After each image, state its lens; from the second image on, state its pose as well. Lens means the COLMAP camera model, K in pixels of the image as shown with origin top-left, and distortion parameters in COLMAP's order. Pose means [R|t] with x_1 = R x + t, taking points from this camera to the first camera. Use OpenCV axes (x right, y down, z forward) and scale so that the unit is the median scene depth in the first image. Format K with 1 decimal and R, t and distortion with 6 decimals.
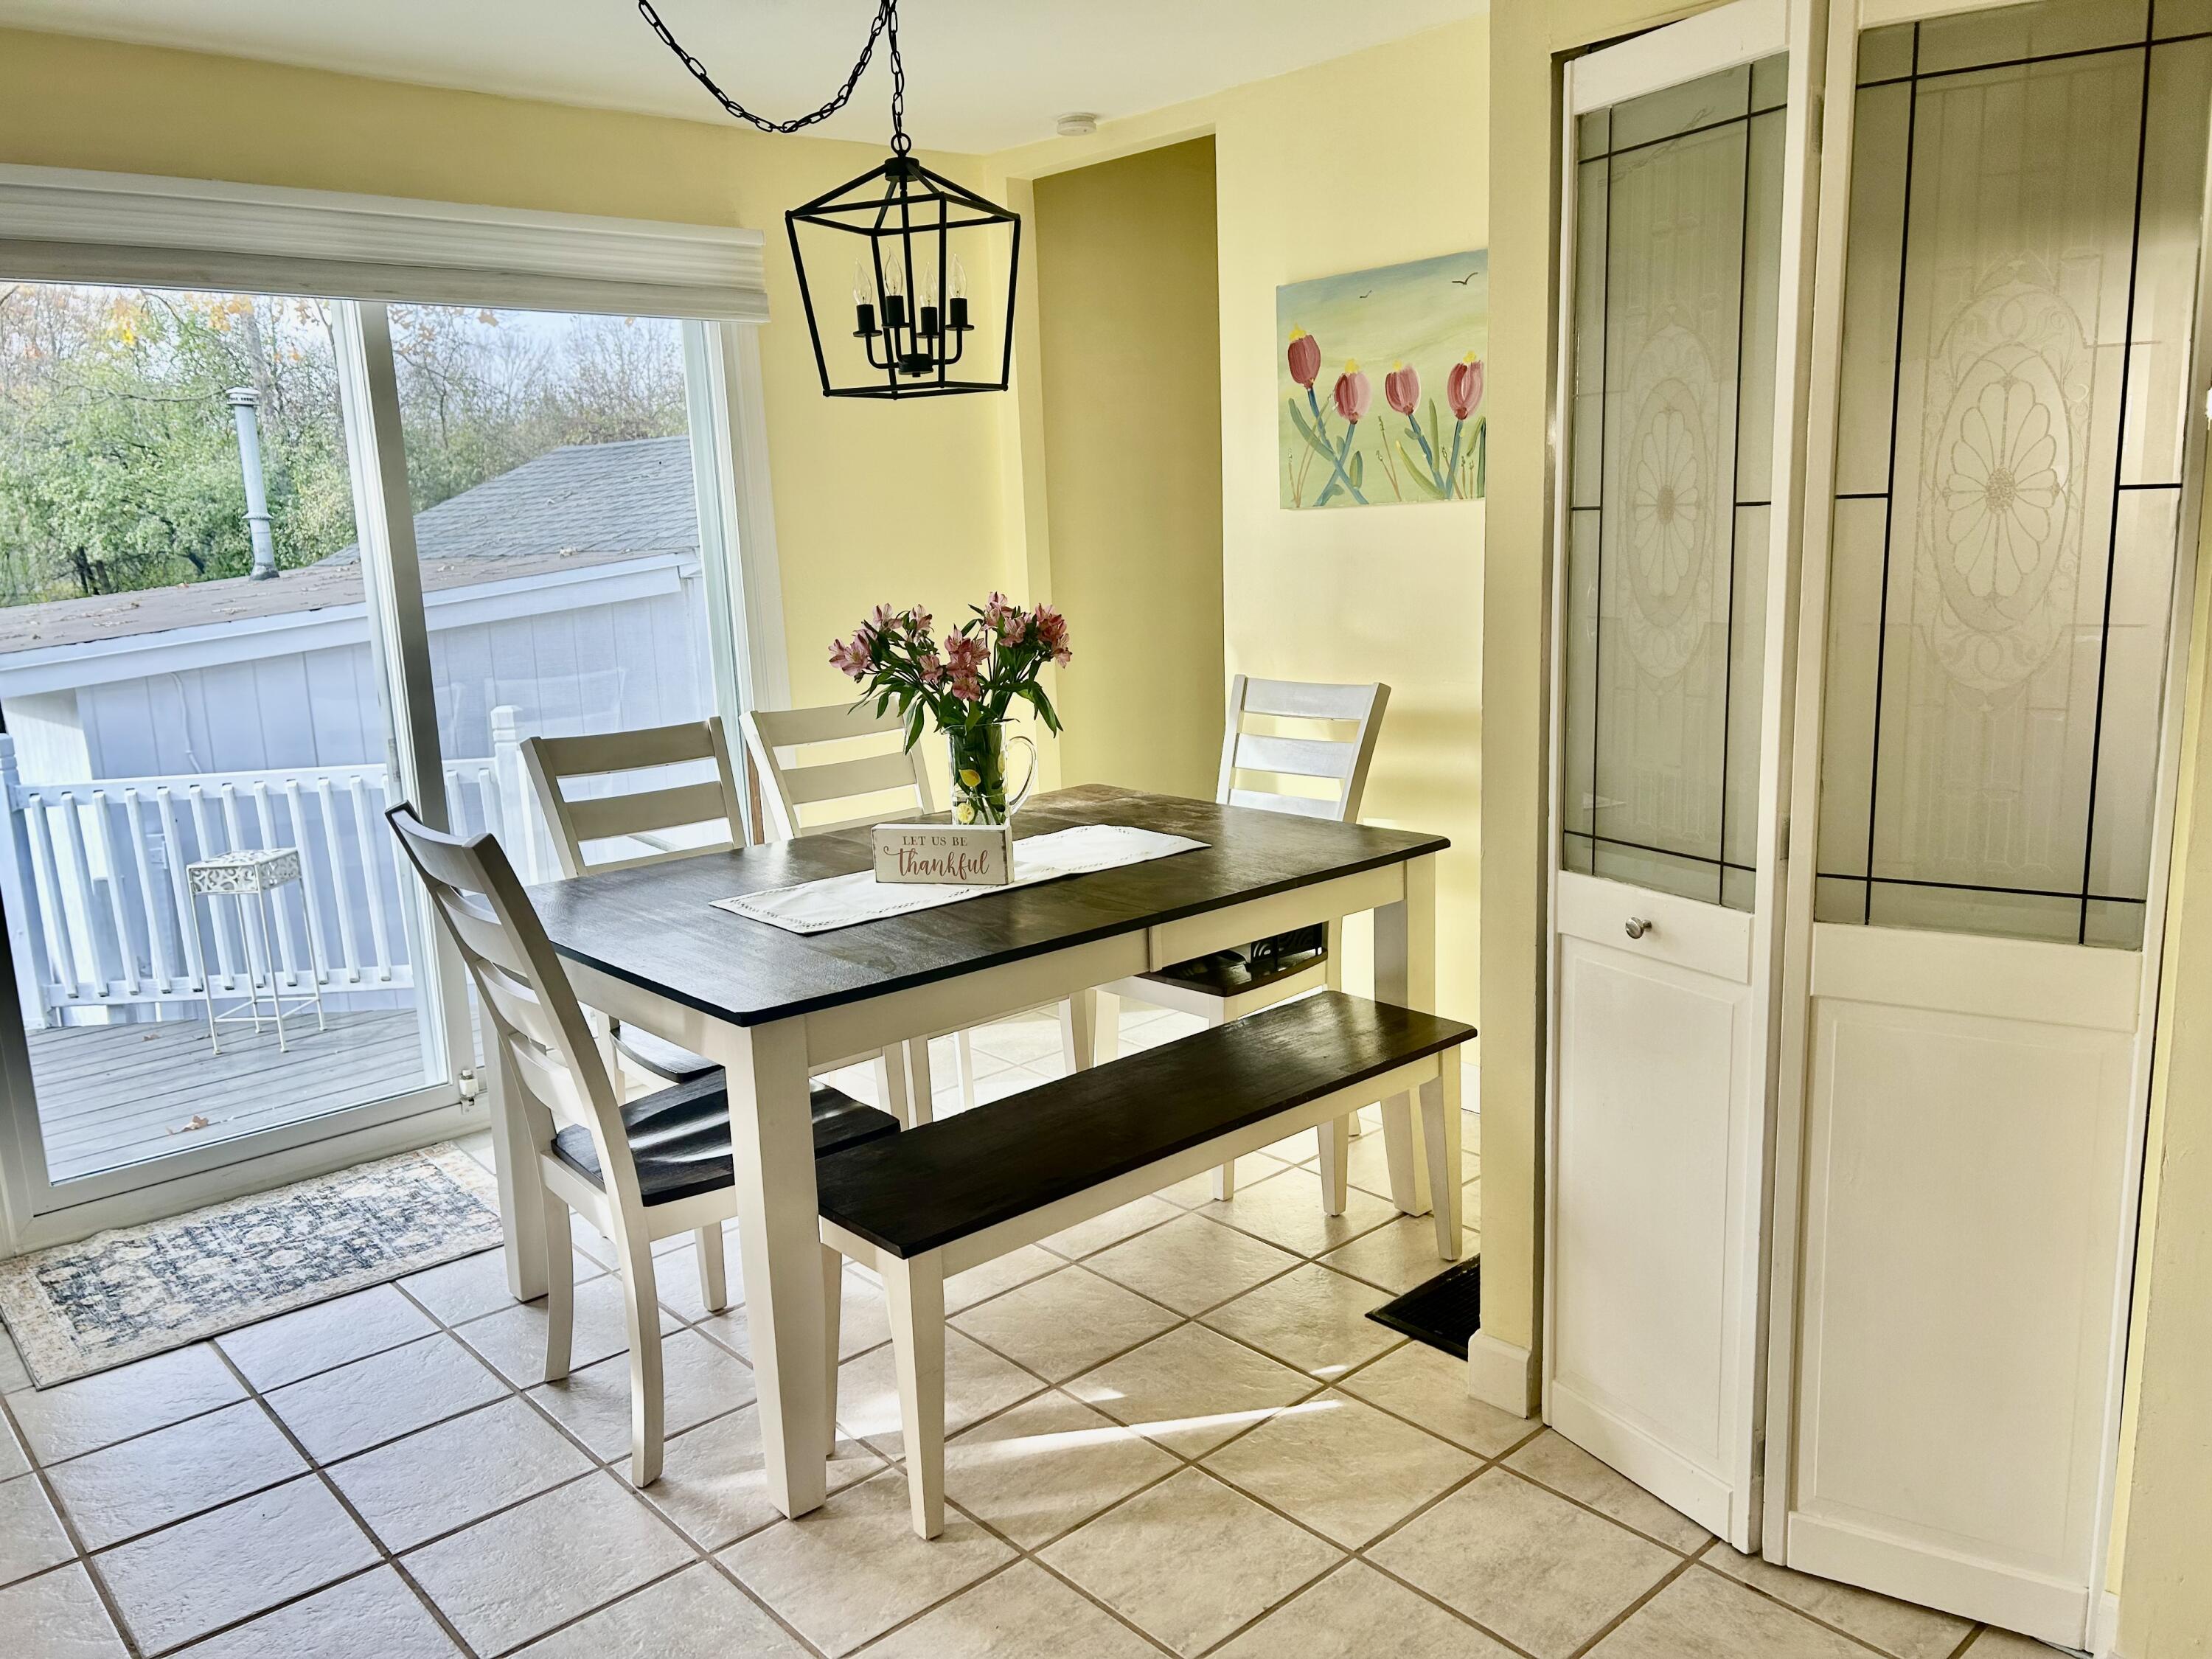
lens RADIAL K [[1614.2, 0, 1099.9], [0, 1614.2, 801.2], [0, 0, 1]] dist [0.041401, -0.008876]
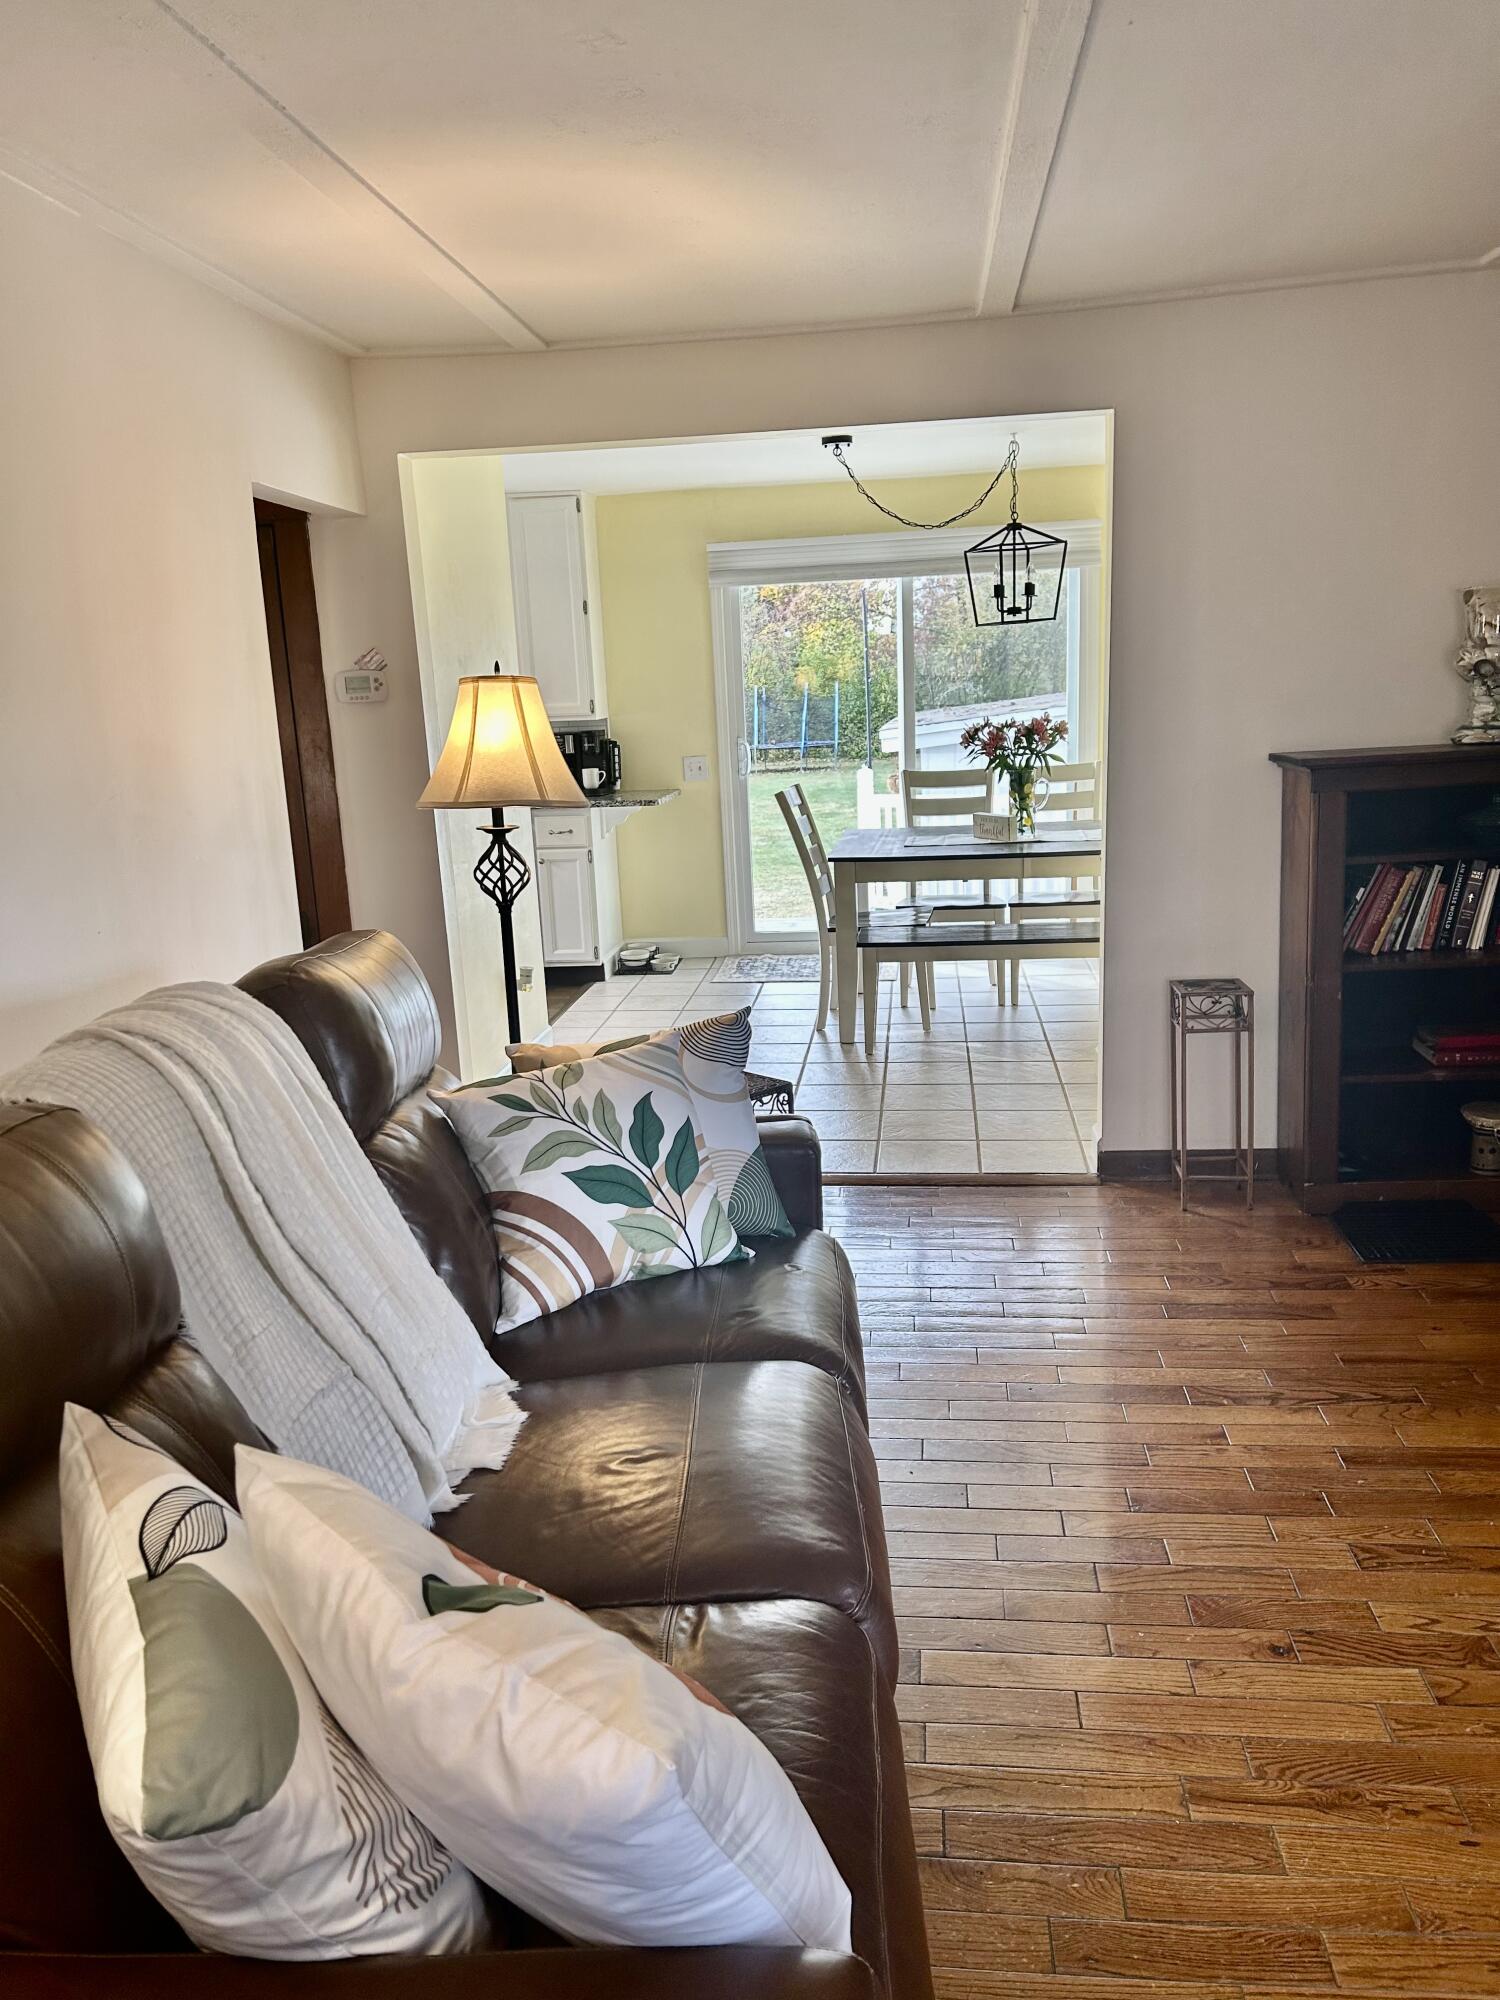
lens RADIAL K [[1492.3, 0, 741.1], [0, 1492.3, 1007.7], [0, 0, 1]] dist [0.061461, -0.068484]
pose [[0.652573, 0.181537, -0.735658, 1.056841], [-0.126227, 0.983355, 0.130690, 0.043925], [0.747138, 0.007575, 0.664626, -0.568132]]
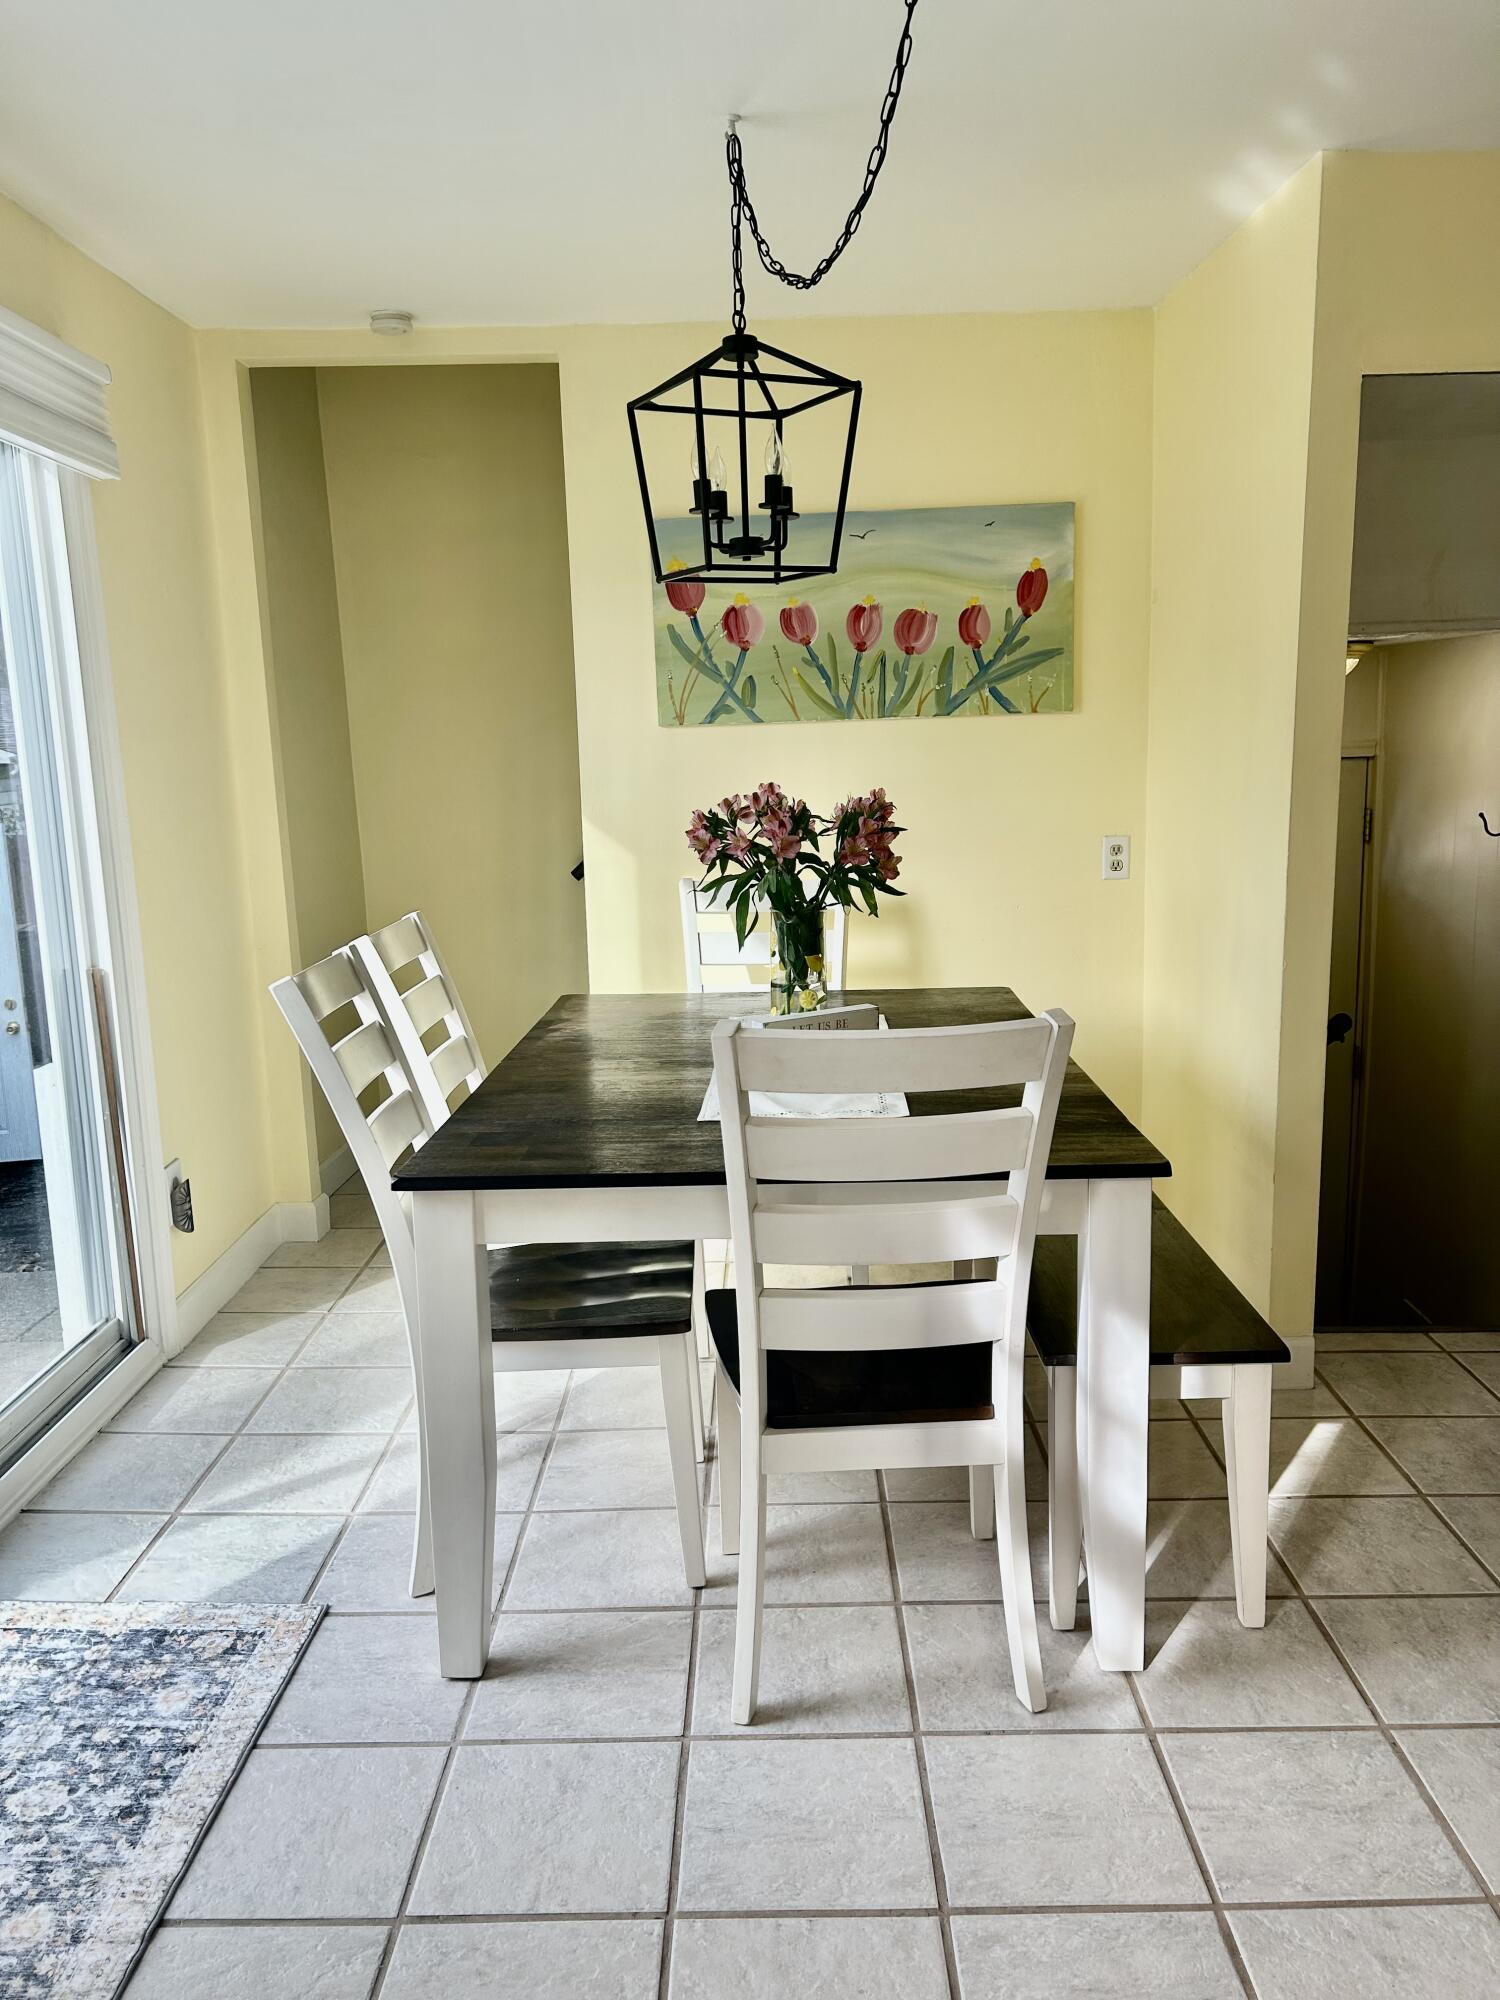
lens RADIAL K [[1459.5, 0, 750.0], [0, 1459.5, 1000.0], [0, 0, 1]] dist [0.041401, -0.008876]
pose [[0.689964, -0.098787, 0.717071, -0.637497], [0.124500, 0.992076, 0.016880, -0.009896], [-0.713056, 0.077628, 0.696796, 0.332024]]
